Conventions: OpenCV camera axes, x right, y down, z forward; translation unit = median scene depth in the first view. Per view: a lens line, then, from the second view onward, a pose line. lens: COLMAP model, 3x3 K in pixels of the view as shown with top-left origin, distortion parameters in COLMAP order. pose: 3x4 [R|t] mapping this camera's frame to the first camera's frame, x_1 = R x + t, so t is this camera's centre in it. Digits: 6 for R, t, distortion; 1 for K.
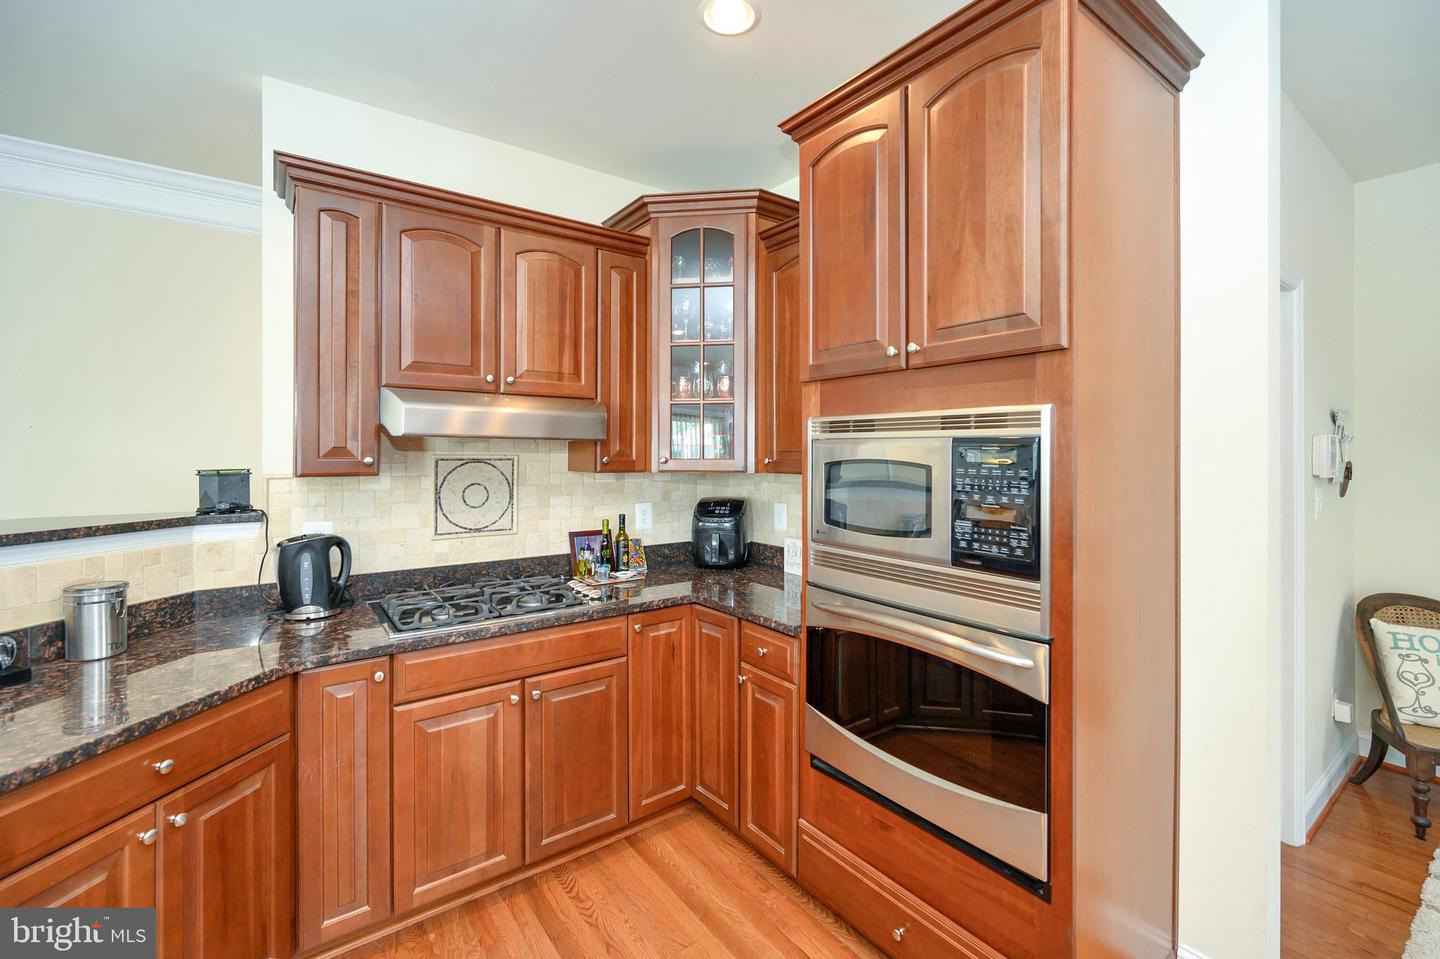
lens RADIAL K [[629.9, 0, 736.0], [0, 629.9, 452.4], [0, 0, 1]] dist [-0.000218, -0.000141]
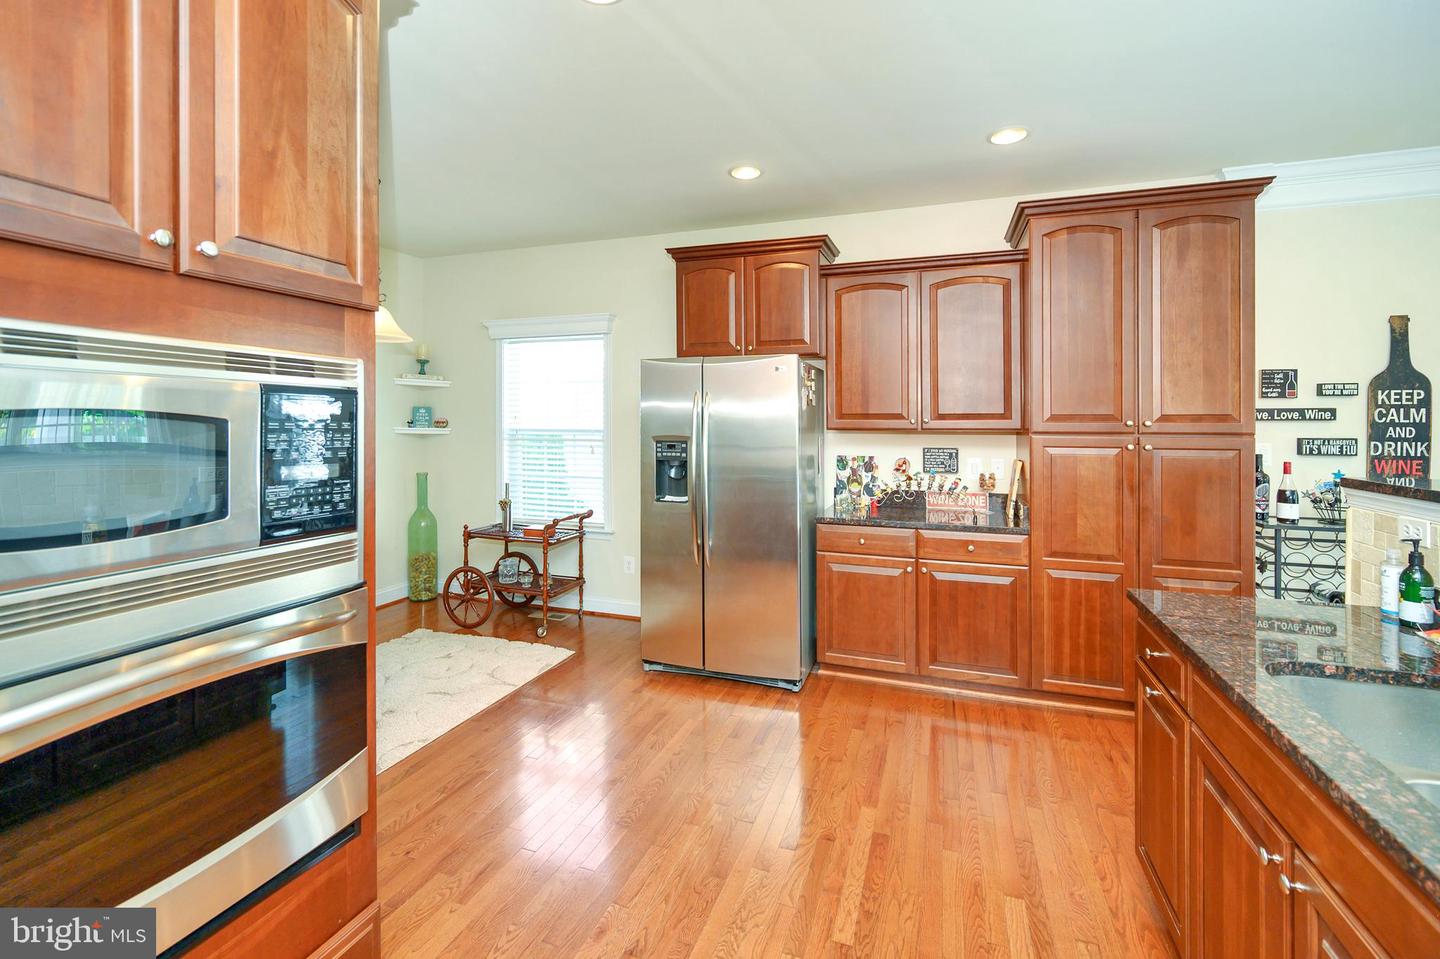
lens RADIAL K [[630.1, 0, 727.0], [0, 630.1, 424.3], [0, 0, 1]] dist [0.000579, 0.000167]
pose [[-0.557196, -0.005256, 0.830364, -0.480047], [-0.004012, 0.999985, 0.003638, 0.017037], [-0.830371, -0.001304, -0.557209, 0.718396]]
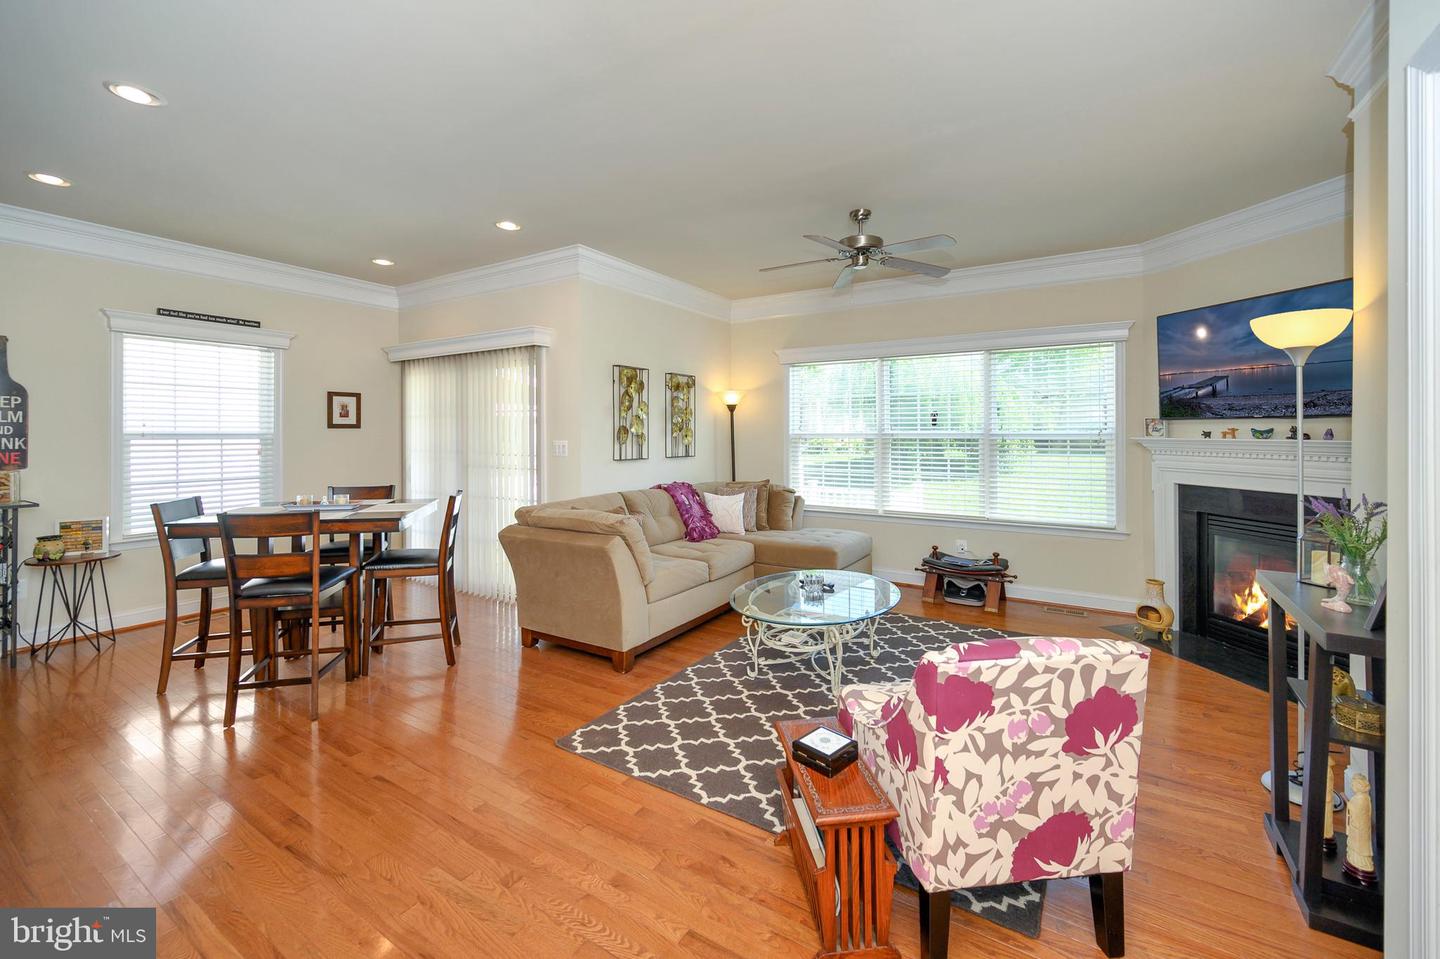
lens RADIAL K [[584.9, 0, 724.5], [0, 584.9, 432.8], [0, 0, 1]] dist [-0.000928, -0.000262]
pose [[-0.930029, -0.003818, -0.367466, -1.495005], [-0.002807, 0.999991, -0.003286, 0.043208], [0.367476, -0.002025, -0.930031, 0.929298]]
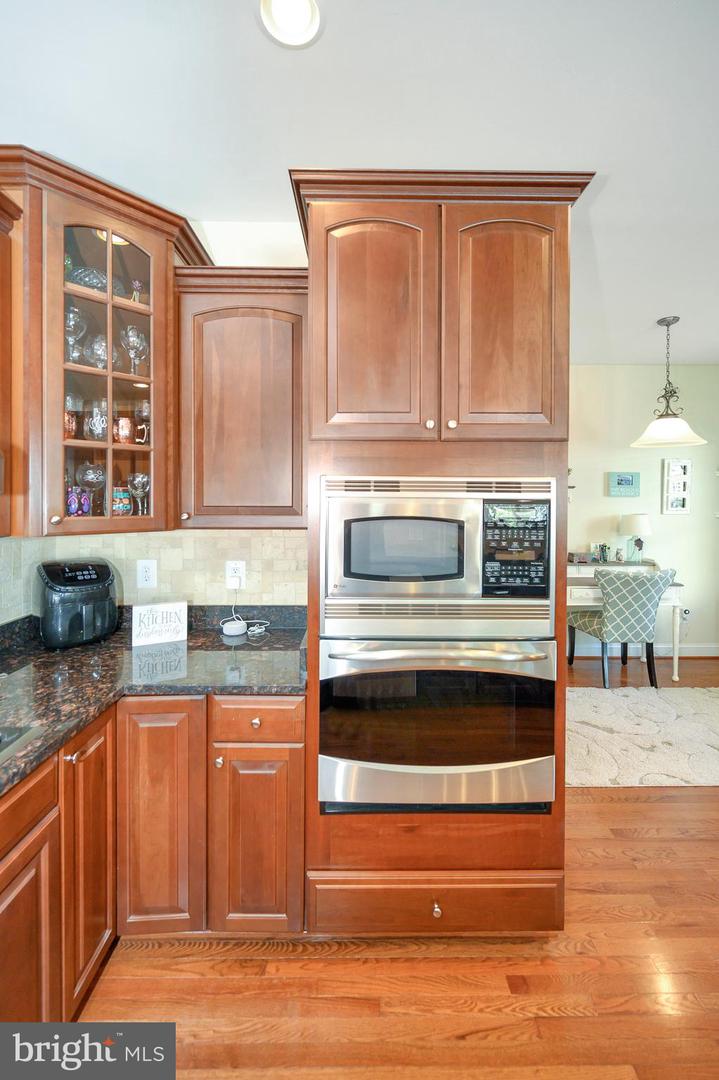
lens RADIAL K [[460.0, 0, 367.4], [0, 460.0, 504.1], [0, 0, 1]] dist [0.000139, -0.000469]
pose [[0.590661, -0.009148, 0.806868, -0.420797], [-0.002611, 0.999909, 0.013248, -0.018534], [-0.806916, -0.009932, 0.590583, 0.476770]]
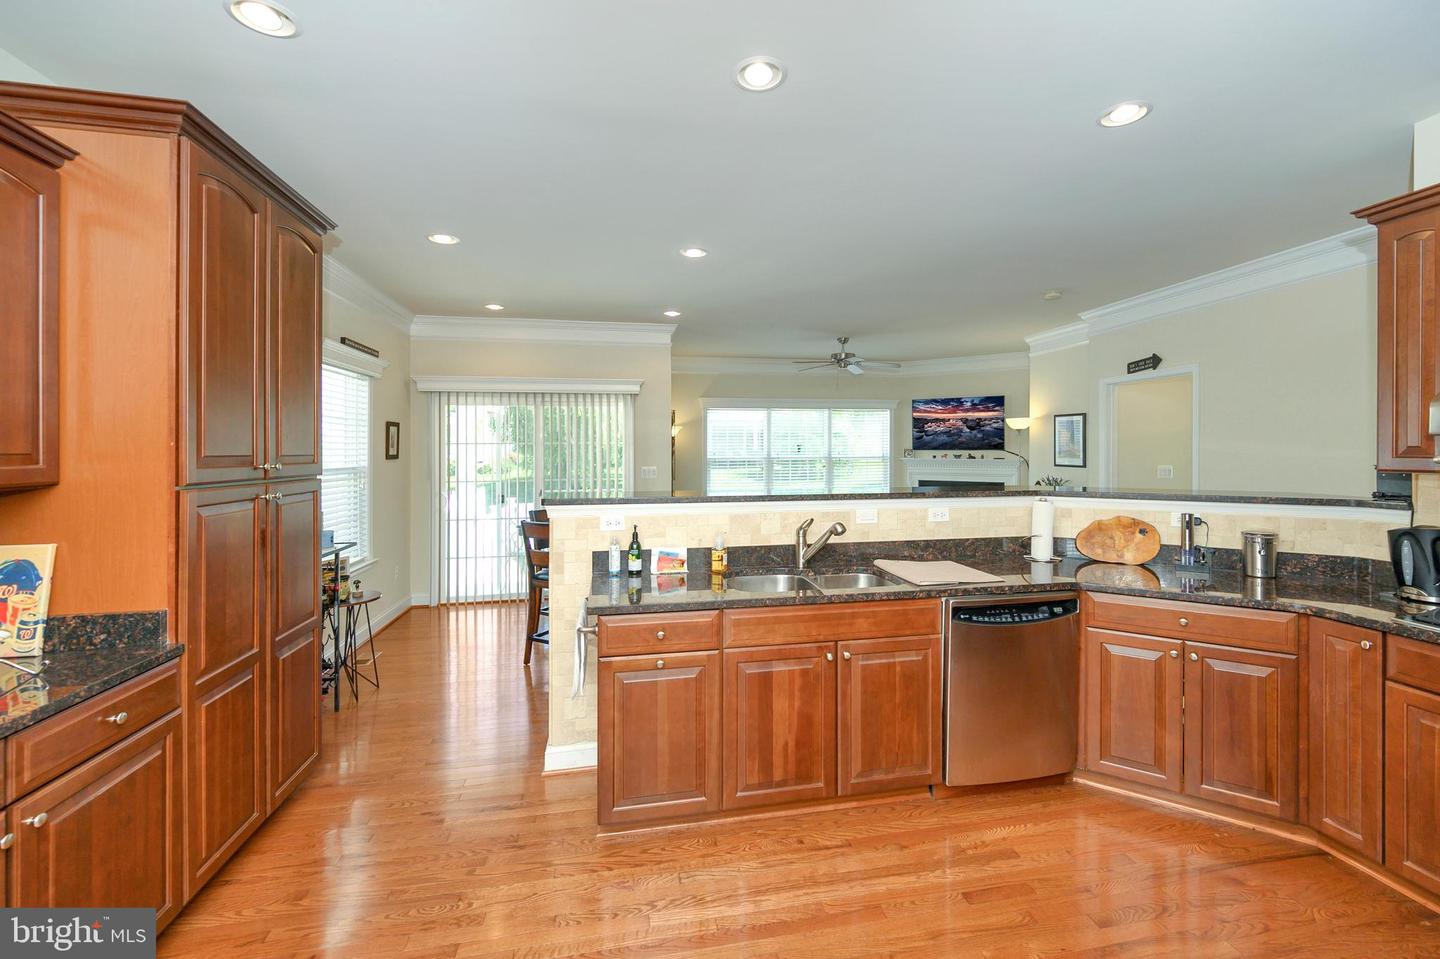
lens RADIAL K [[613.3, 0, 743.7], [0, 613.3, 453.2], [0, 0, 1]] dist [0.000139, -0.000469]
pose [[-0.430026, 0.004536, -0.902805, 0.823178], [0.004984, 0.999984, 0.002650, -0.005355], [0.902803, -0.003360, -0.430042, 0.394069]]
